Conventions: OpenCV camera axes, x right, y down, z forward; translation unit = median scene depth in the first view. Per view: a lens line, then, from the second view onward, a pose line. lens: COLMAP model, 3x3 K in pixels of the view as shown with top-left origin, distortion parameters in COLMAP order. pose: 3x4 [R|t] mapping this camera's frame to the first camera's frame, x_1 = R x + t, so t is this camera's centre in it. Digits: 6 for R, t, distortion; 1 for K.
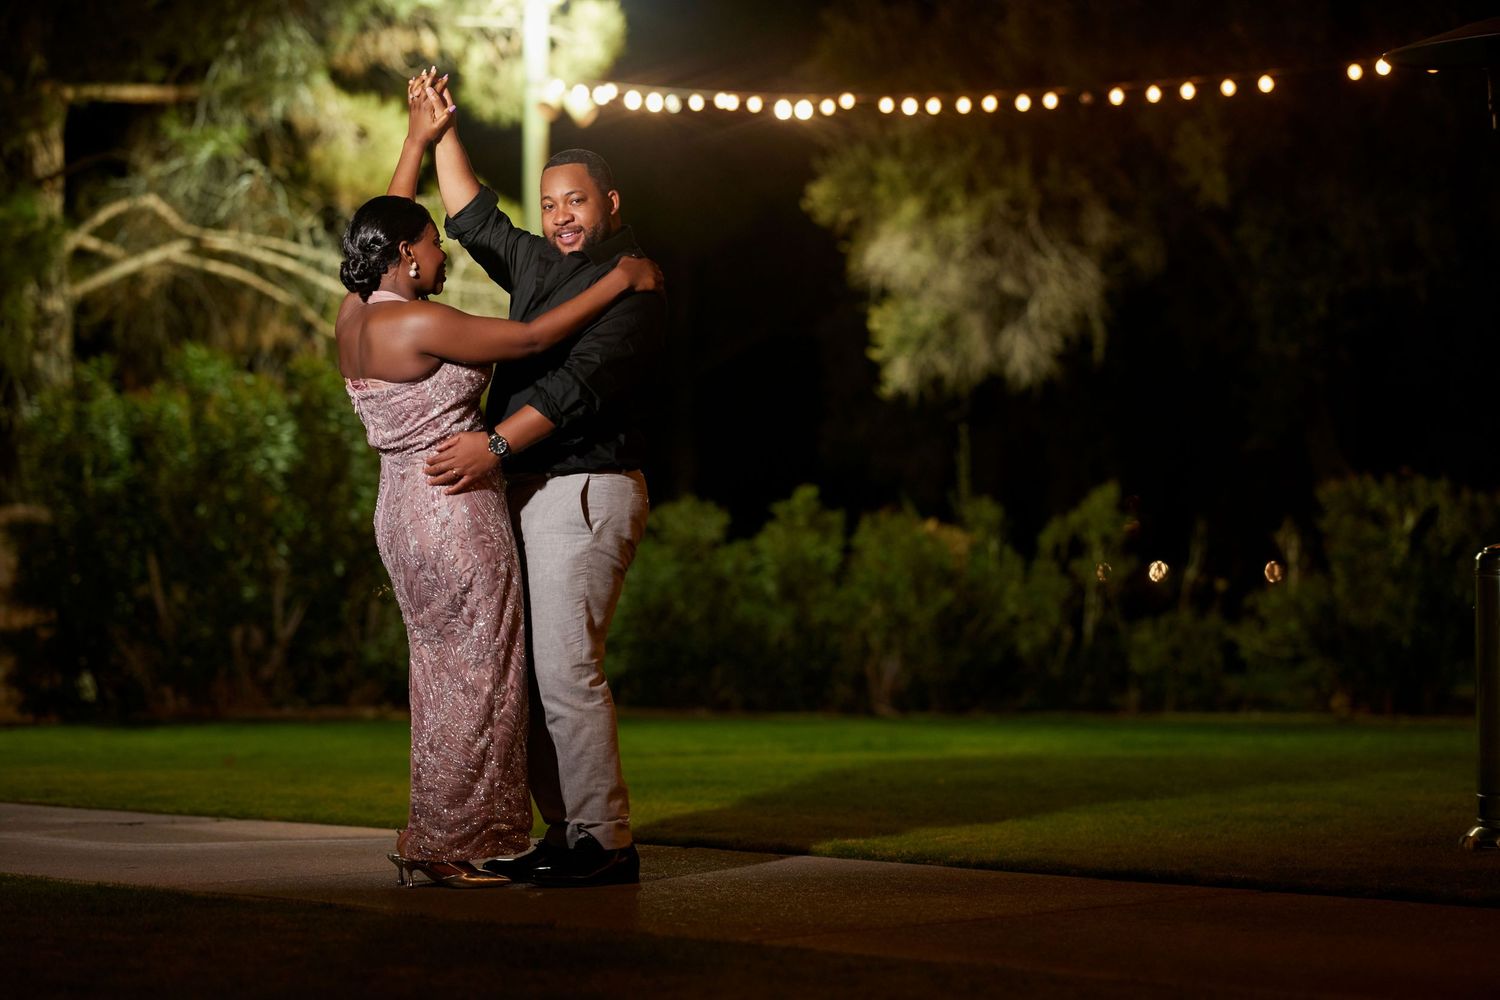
lens RADIAL K [[3914.7, 0, 748.7], [0, 3914.7, 469.5], [0, 0, 1]] dist [0.067641, 0.380949]
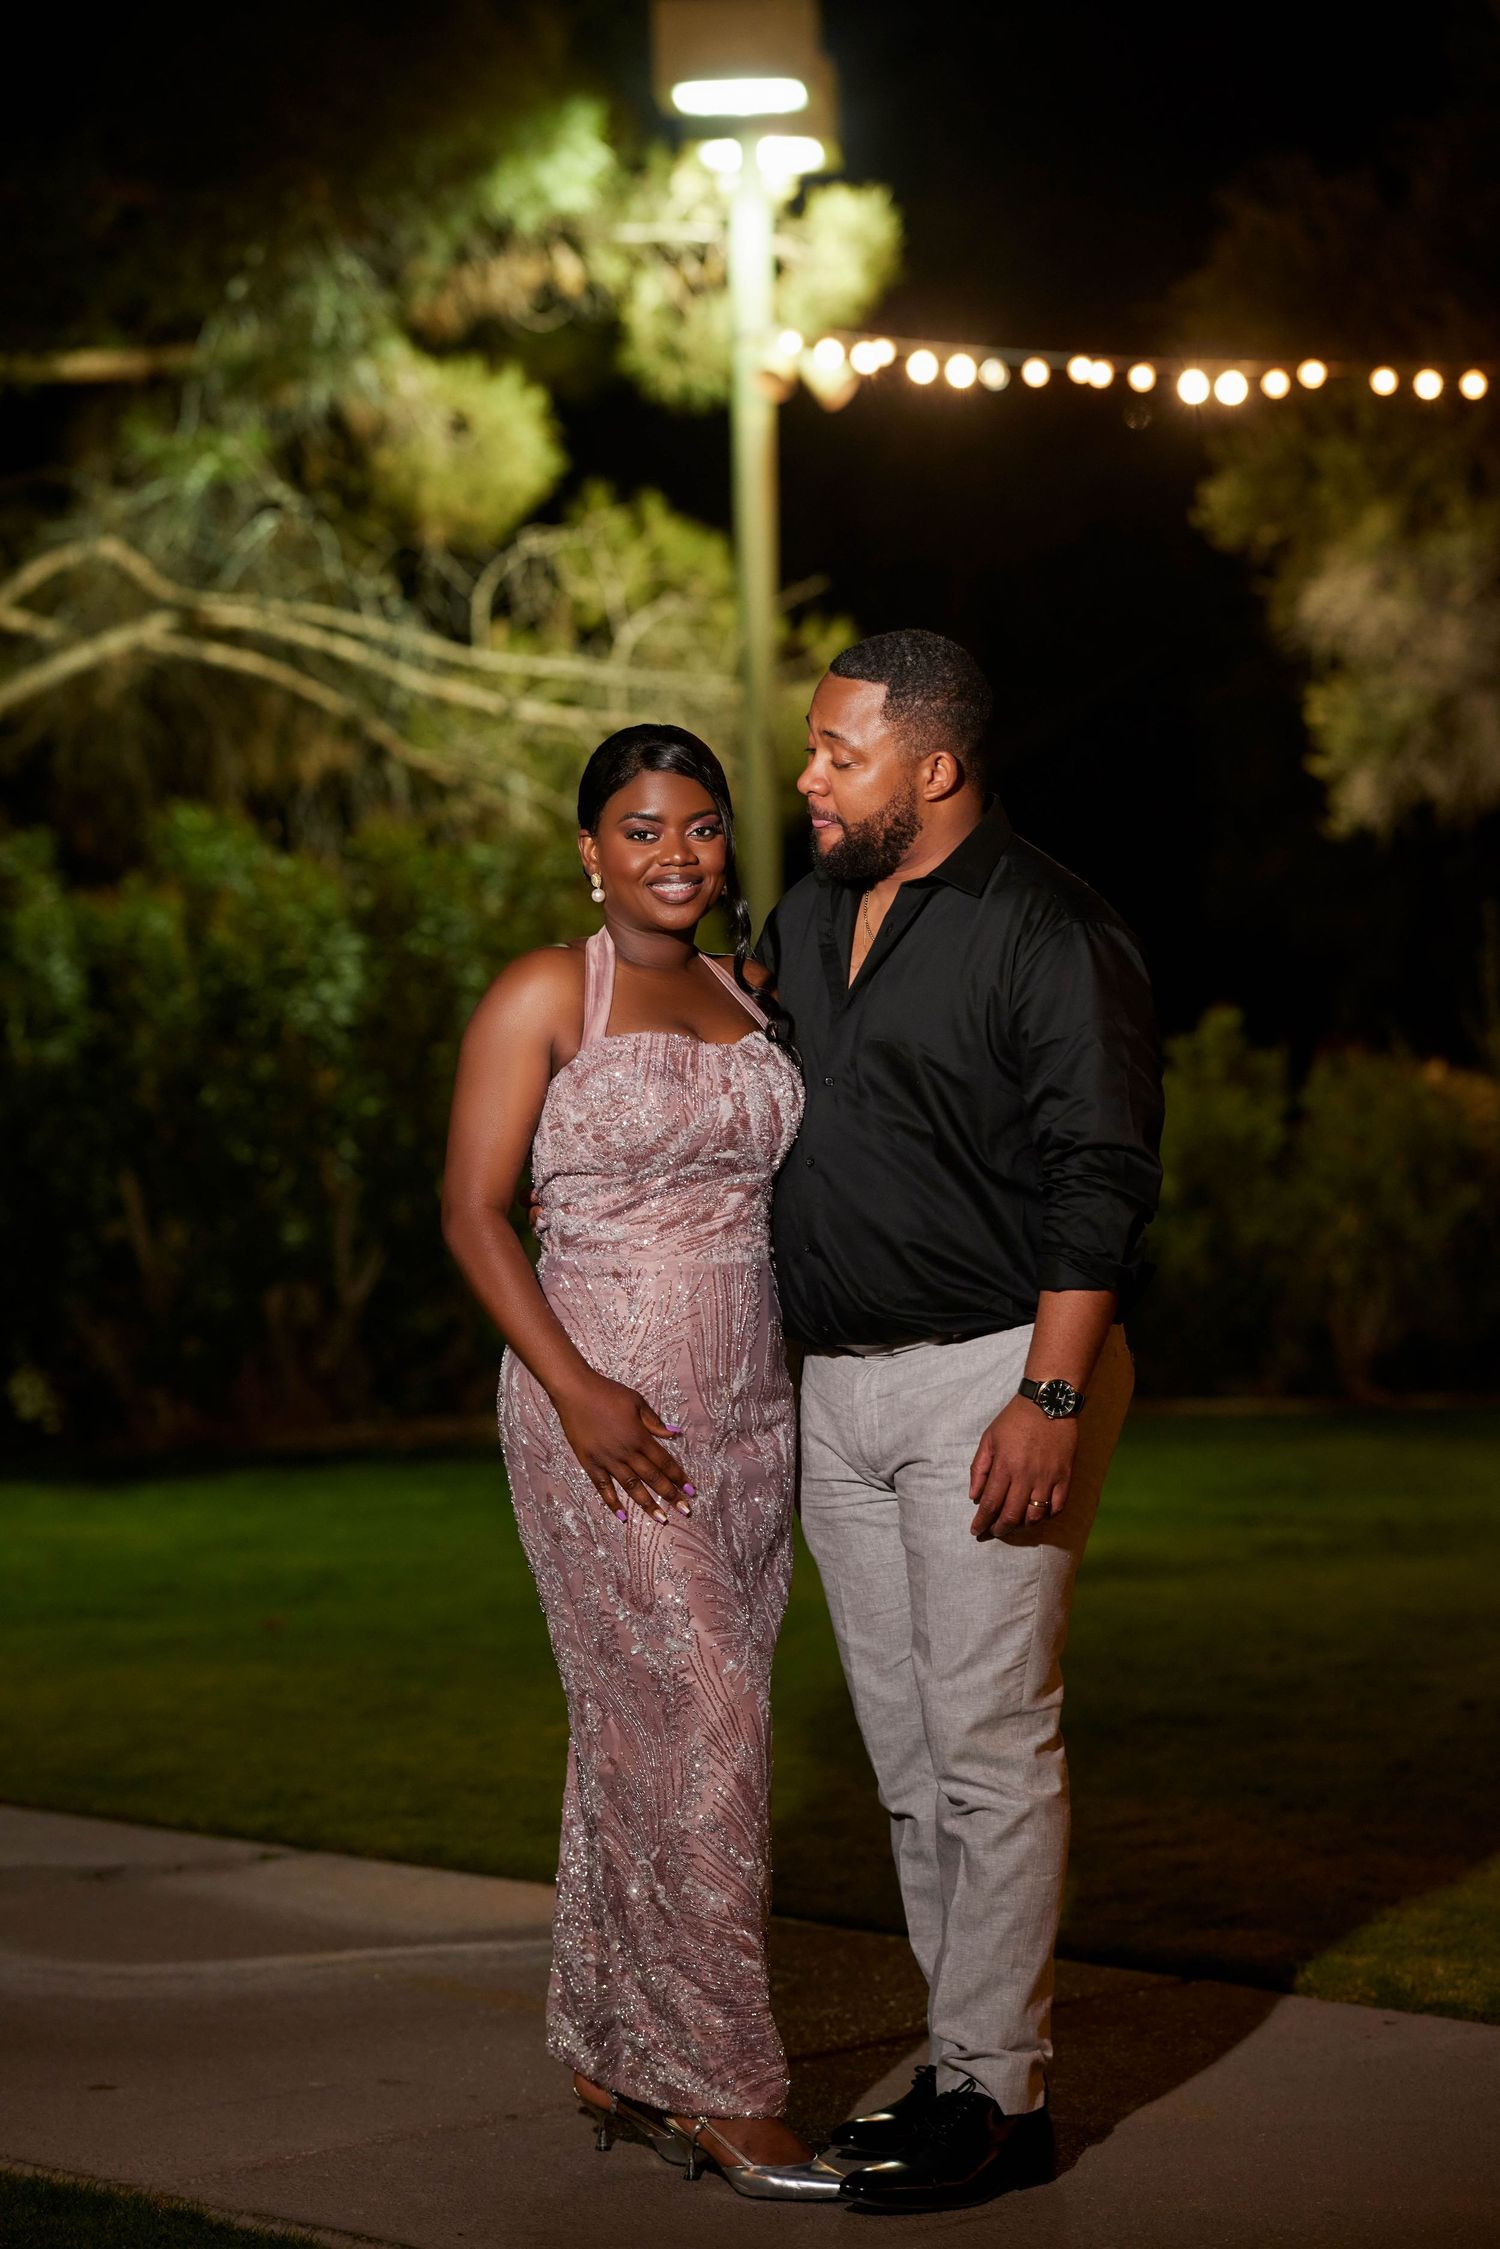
lens RADIAL K [[5869.5, 0, 750.0], [0, 5869.5, 1124.5], [0, 0, 1]] dist [0.067641, 0.380949]
pose [[0.998754, -0.018961, -0.046156, -0.016337], [0.021254, 0.998538, 0.049706, -0.024629], [0.045146, -0.050625, 0.997697, 0.113207]]
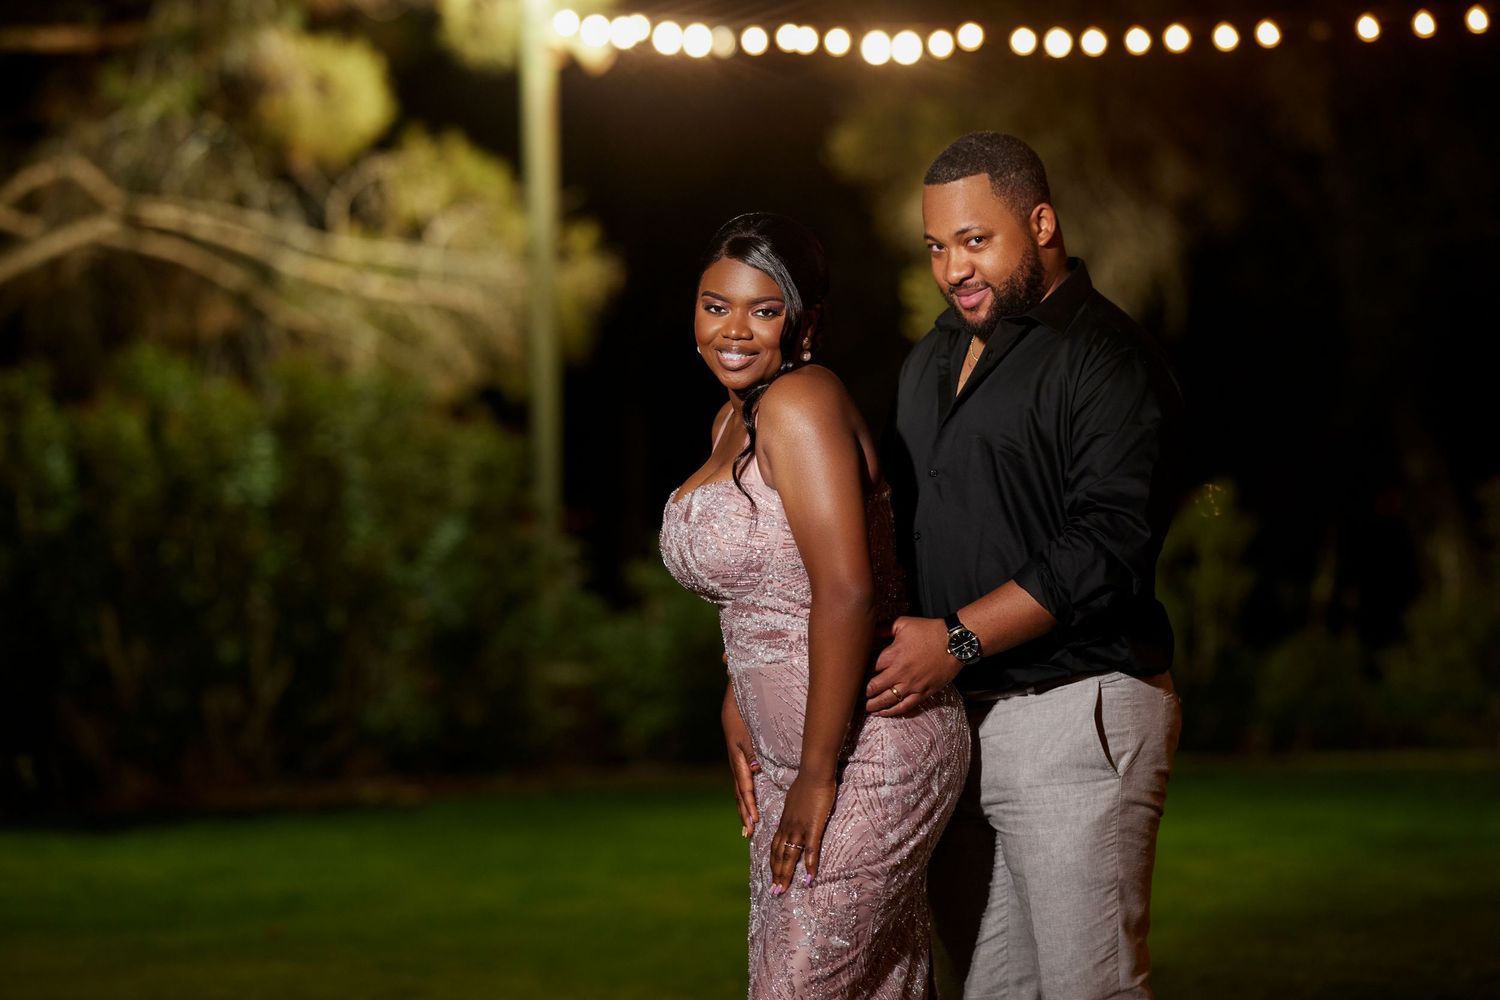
lens RADIAL K [[3914.7, 0, 748.7], [0, 3914.7, 469.5], [0, 0, 1]] dist [0.067641, 0.380949]
pose [[0.998789, -0.021250, 0.044382, -0.049344], [0.020421, 0.999610, 0.019039, -0.017922], [-0.044769, -0.018110, 0.998833, 0.162751]]
